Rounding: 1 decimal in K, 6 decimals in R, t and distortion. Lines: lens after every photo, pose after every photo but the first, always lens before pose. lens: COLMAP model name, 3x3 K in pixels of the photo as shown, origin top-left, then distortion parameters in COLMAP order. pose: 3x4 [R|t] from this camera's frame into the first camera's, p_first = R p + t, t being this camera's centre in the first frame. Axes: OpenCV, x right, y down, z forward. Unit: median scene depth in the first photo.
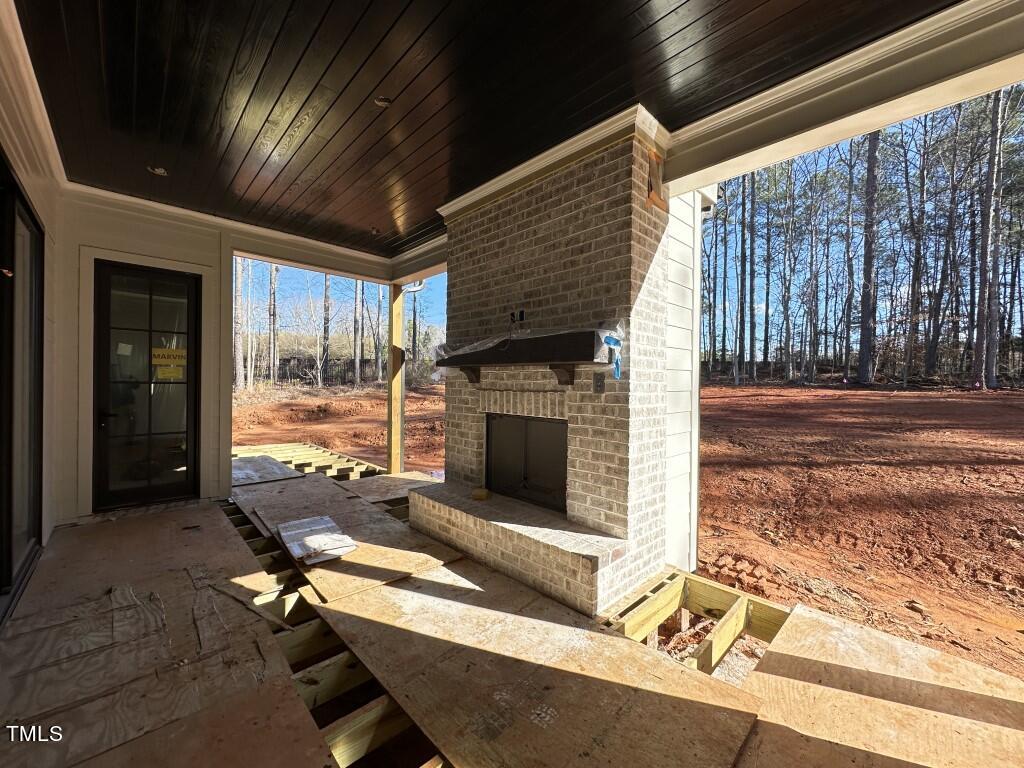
lens RADIAL K [[406.4, 0, 512.5], [0, 406.4, 385.0], [0, 0, 1]] dist [-0.004012, 0.000123]
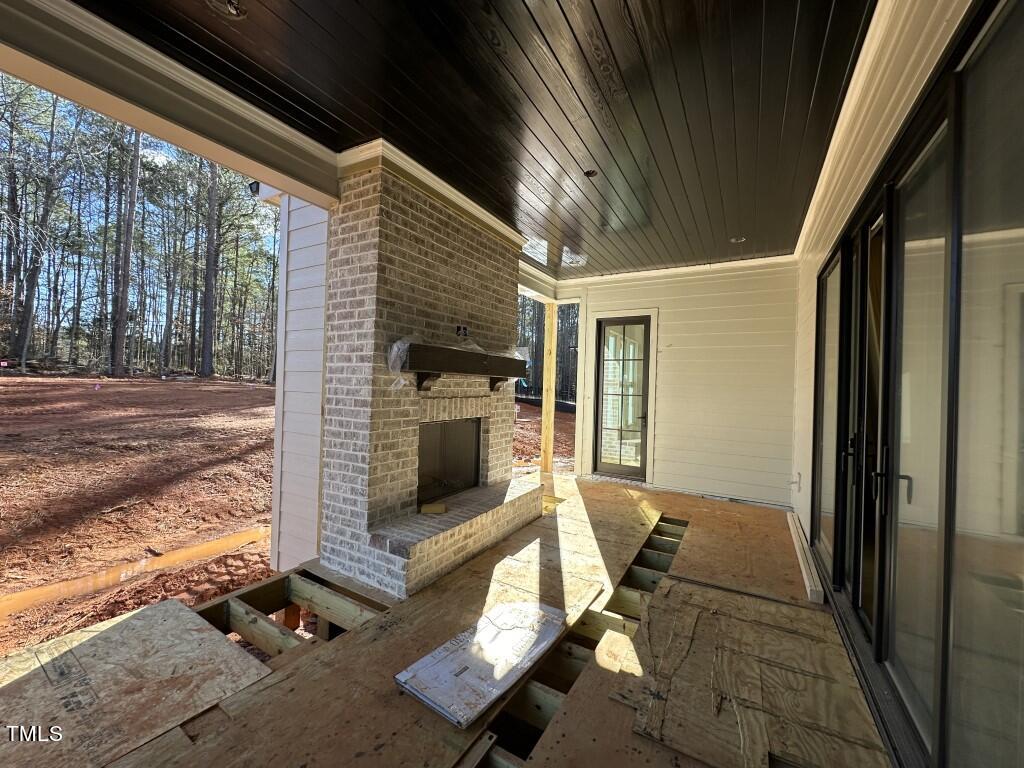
lens RADIAL K [[406.4, 0, 511.8], [0, 406.4, 381.8], [0, 0, 1]] dist [-0.004012, 0.000123]
pose [[-0.274462, -0.013179, 0.961508, -1.120264], [-0.027115, 0.999615, 0.005962, -0.039339], [-0.961216, -0.024435, -0.274713, 1.188348]]
